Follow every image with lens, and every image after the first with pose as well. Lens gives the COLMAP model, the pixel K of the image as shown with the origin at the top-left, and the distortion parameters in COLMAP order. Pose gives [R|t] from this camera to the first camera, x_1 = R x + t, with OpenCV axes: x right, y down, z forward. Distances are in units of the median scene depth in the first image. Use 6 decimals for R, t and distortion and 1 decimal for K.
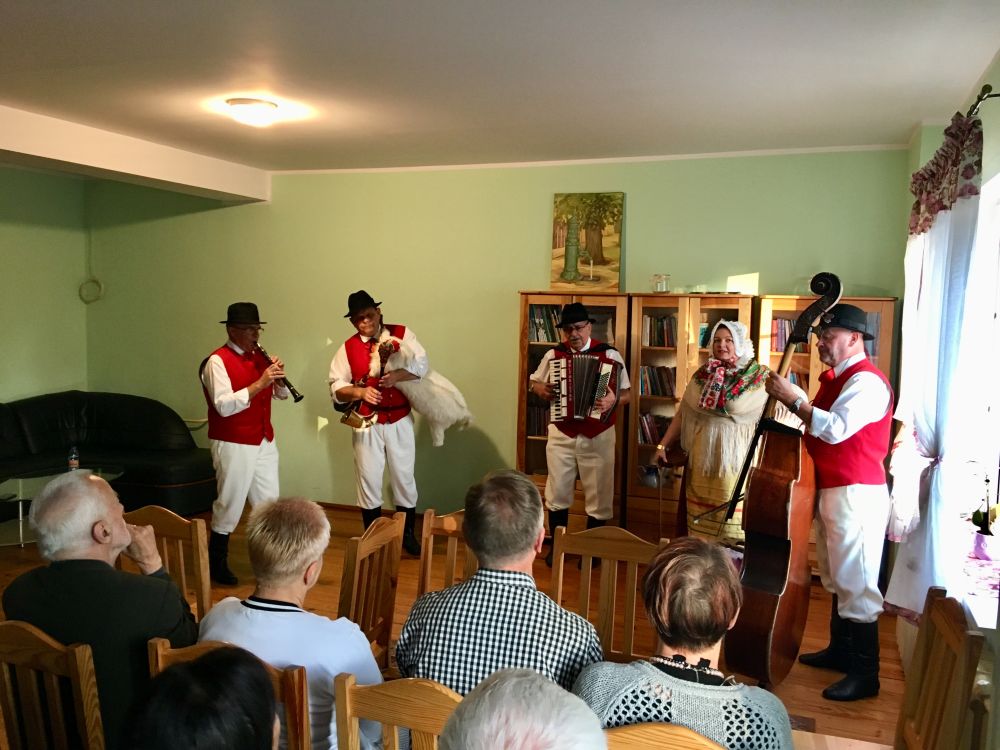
lens RADIAL K [[858.9, 0, 520.7], [0, 858.9, 368.3], [0, 0, 1]] dist [0.095515, -0.135853]
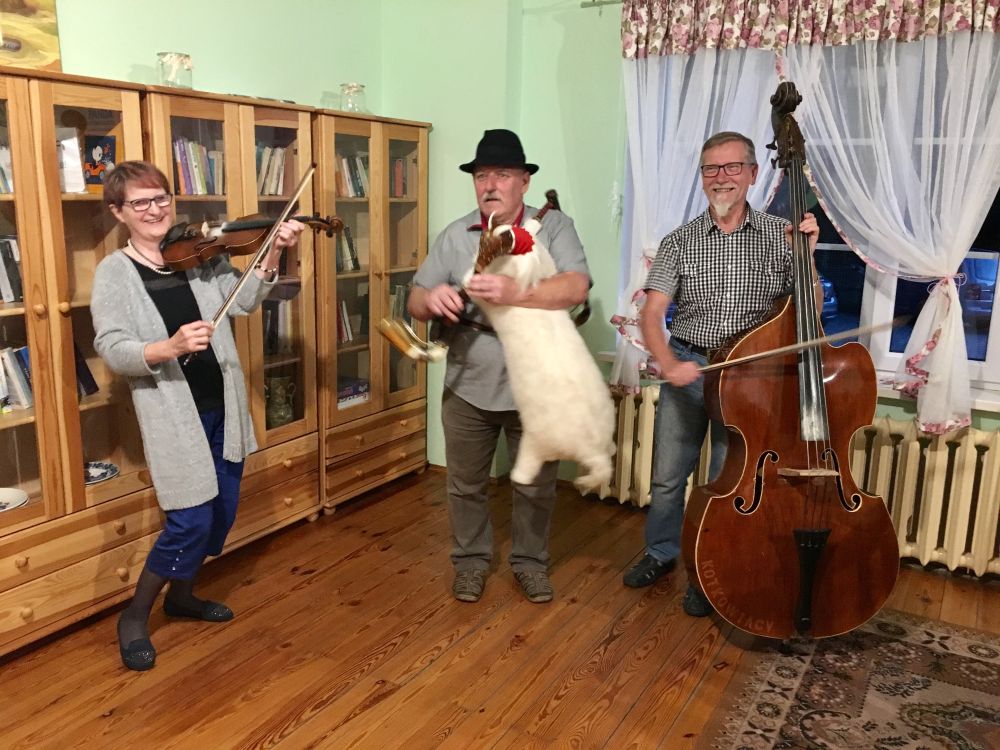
lens RADIAL K [[858.9, 0, 498.1], [0, 858.9, 372.0], [0, 0, 1]] dist [0.095515, -0.135853]
pose [[0.138002, -0.240691, 0.960741, -0.356914], [0.038405, 0.970593, 0.237642, -0.037303], [-0.989687, 0.004102, 0.143187, 0.694611]]
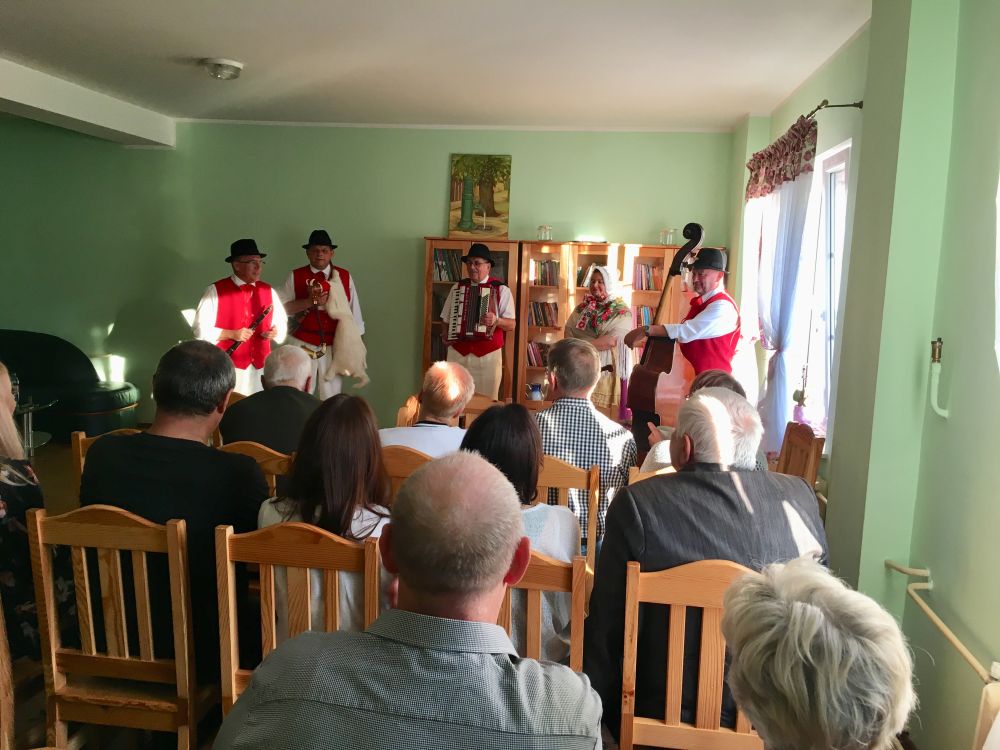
lens RADIAL K [[858.9, 0, 506.2], [0, 858.9, 373.0], [0, 0, 1]] dist [0.095515, -0.135853]
pose [[0.971200, -0.016501, 0.237694, -0.177548], [0.004076, 0.998604, 0.052668, 0.033816], [-0.238231, -0.050182, 0.969911, -0.174507]]
